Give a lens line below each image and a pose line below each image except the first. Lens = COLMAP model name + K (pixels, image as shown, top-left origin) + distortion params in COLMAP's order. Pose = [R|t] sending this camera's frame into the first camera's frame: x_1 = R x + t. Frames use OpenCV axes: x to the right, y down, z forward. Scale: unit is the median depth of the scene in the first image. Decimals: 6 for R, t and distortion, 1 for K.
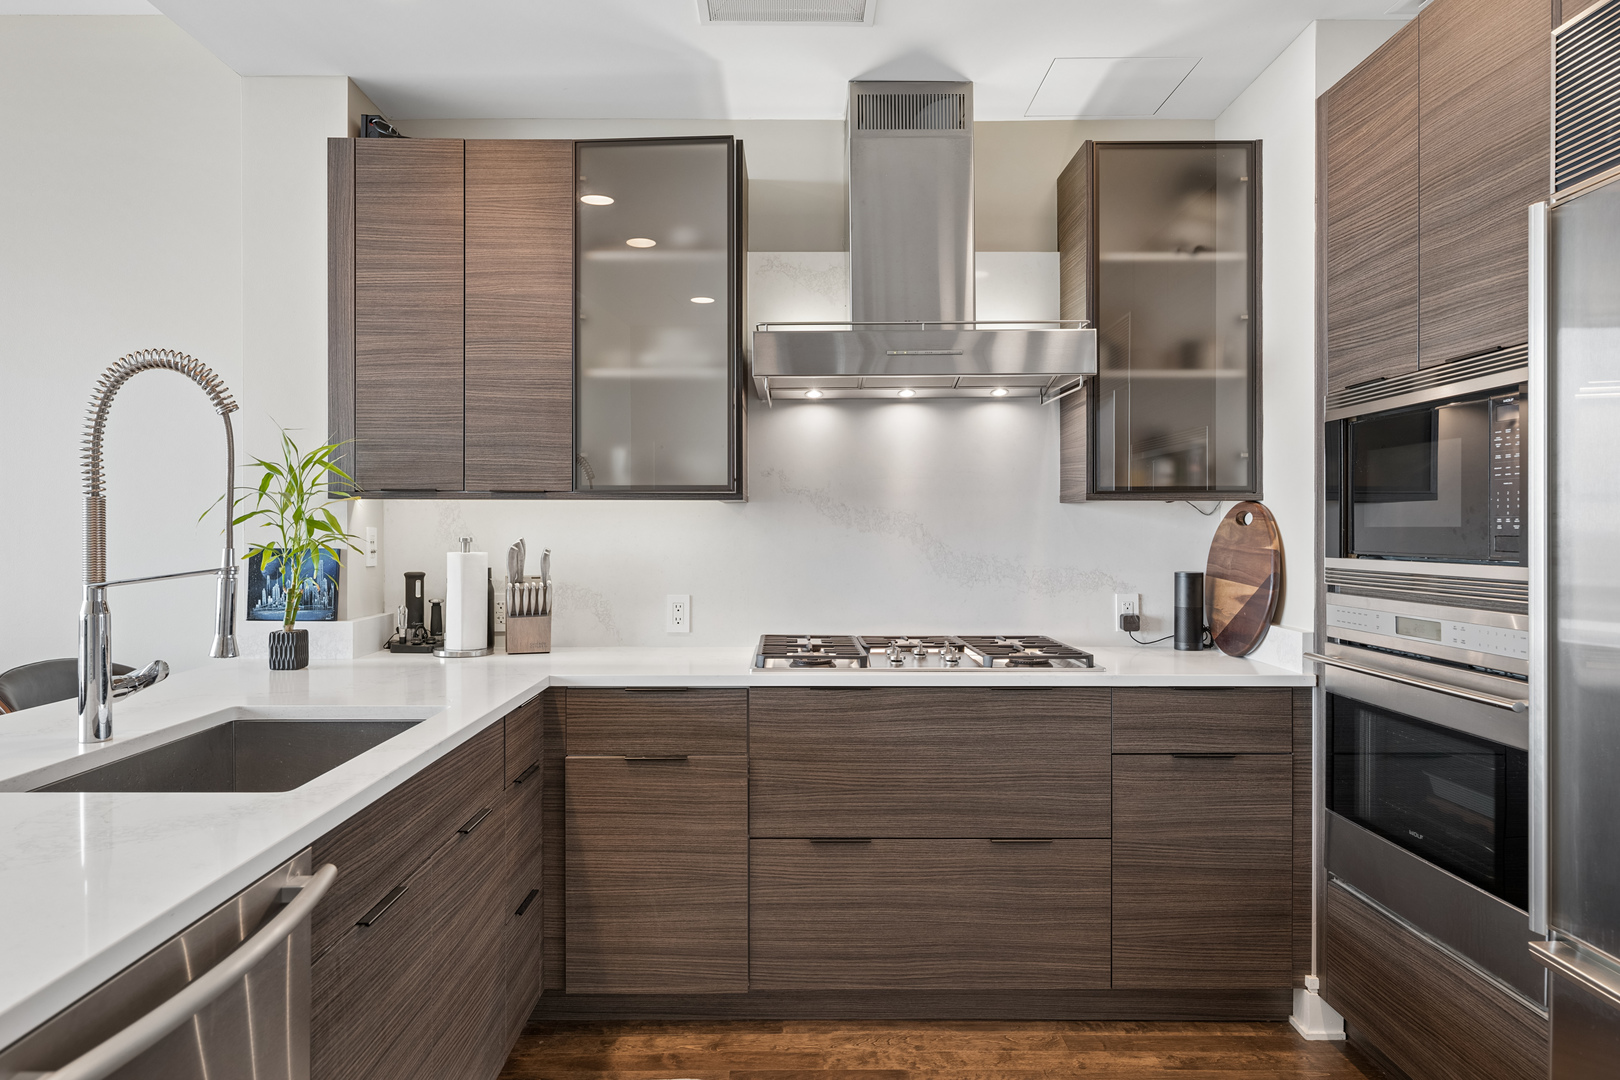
lens RADIAL K [[1043.5, 0, 801.5], [0, 1043.5, 535.4], [0, 0, 1]] dist [-0.001004, -0.000173]
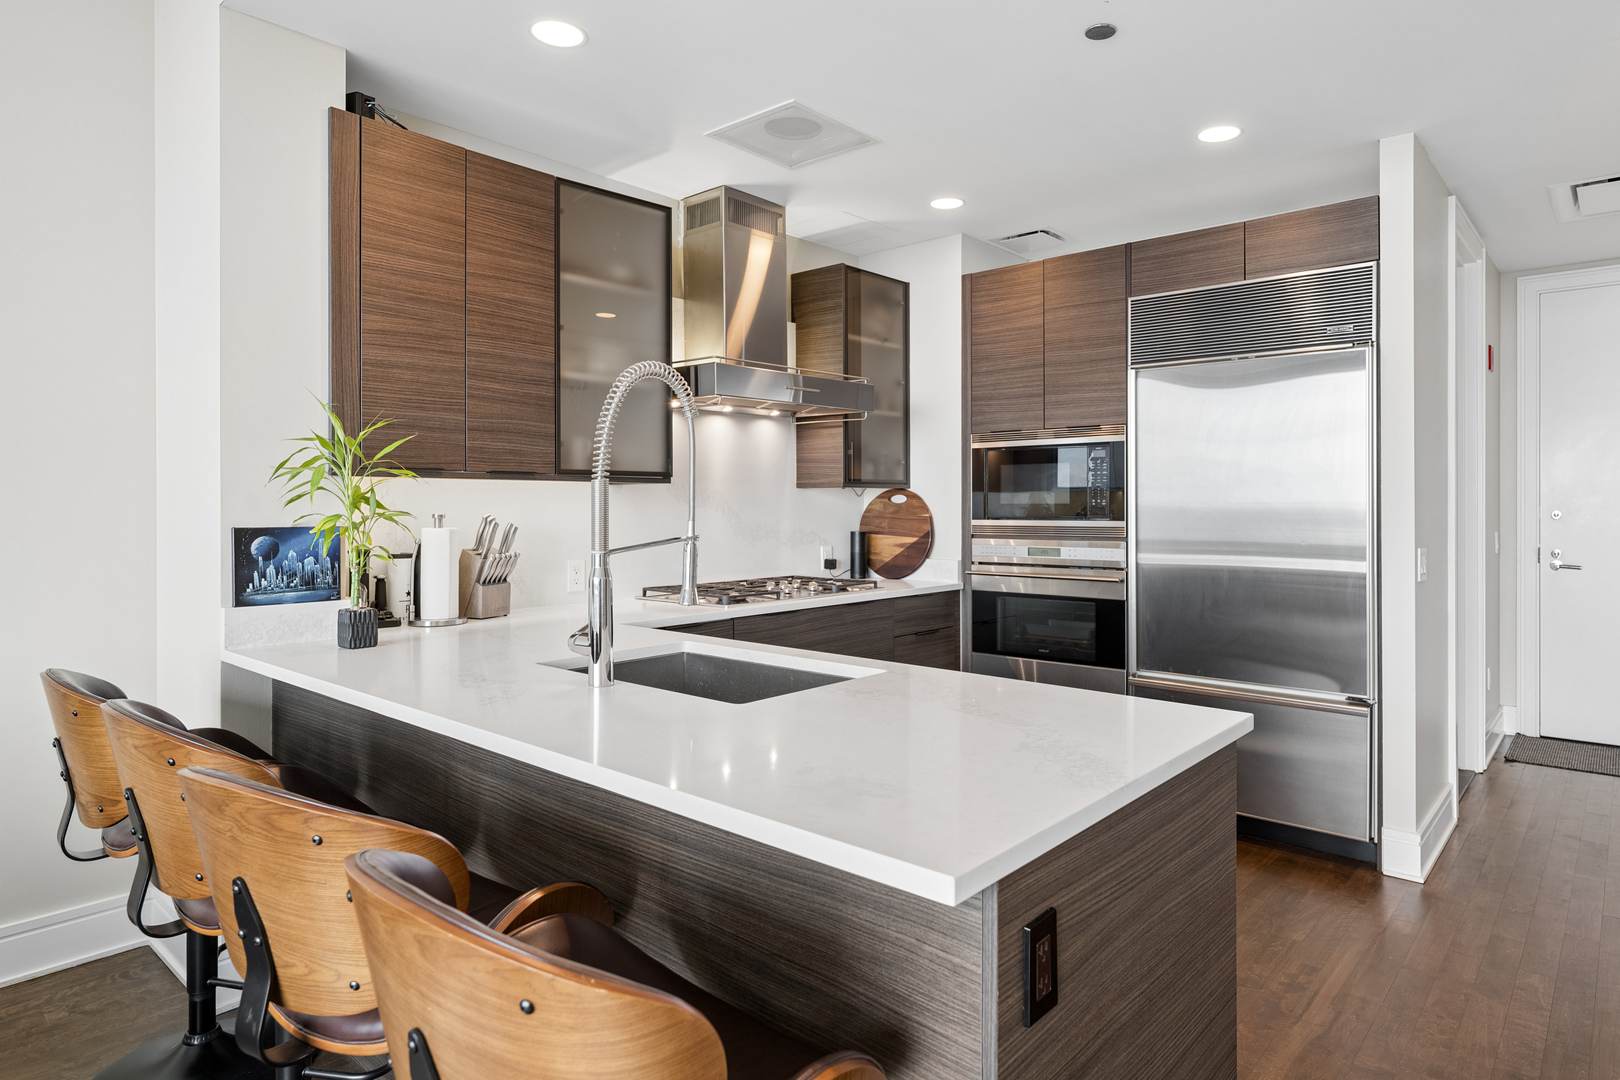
lens RADIAL K [[932.3, 0, 871.5], [0, 932.3, 504.5], [0, 0, 1]] dist [-0.000450, 0.000607]
pose [[0.637985, -0.001248, 0.770048, -0.855668], [0.006392, 0.999973, -0.003676, -0.001481], [-0.770022, 0.007268, 0.637975, 0.057029]]
